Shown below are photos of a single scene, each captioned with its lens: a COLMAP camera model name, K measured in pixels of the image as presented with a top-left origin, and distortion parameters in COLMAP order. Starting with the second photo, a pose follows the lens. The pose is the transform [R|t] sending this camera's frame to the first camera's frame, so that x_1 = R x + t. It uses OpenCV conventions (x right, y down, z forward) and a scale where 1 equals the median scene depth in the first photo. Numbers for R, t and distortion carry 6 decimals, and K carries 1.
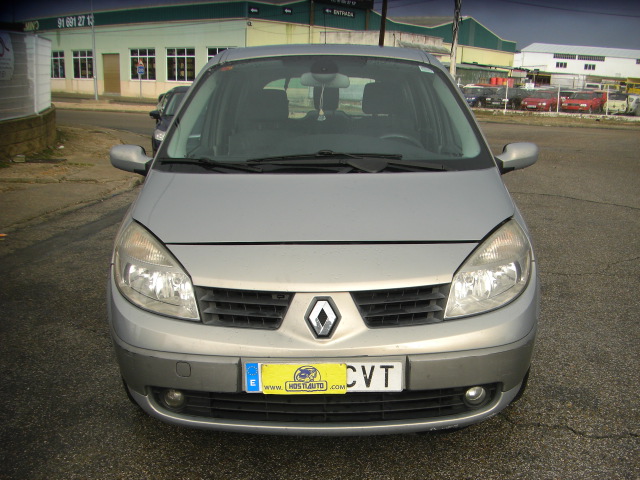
lens RADIAL K [[715.4, 0, 352.5], [0, 715.4, 340.6], [0, 0, 1]] dist [-0.179010, 0.074334]
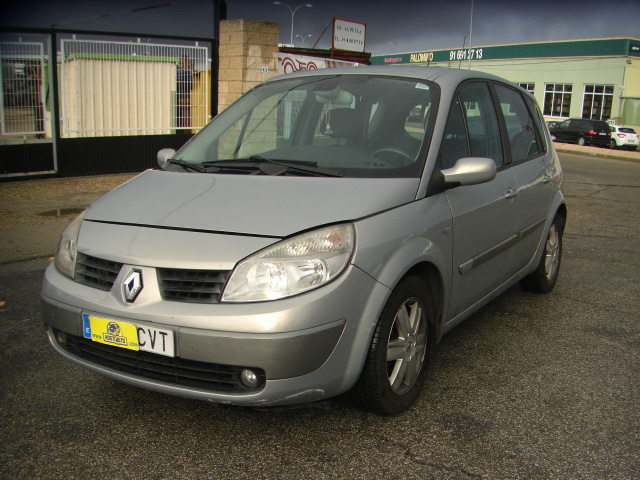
lens RADIAL K [[715.4, 0, 352.5], [0, 715.4, 340.6], [0, 0, 1]] dist [-0.179010, 0.074334]
pose [[0.863319, 0.156613, -0.479742, 0.786217], [-0.179193, 0.983813, -0.001299, -0.005018], [0.471773, 0.087088, 0.877408, 0.123257]]
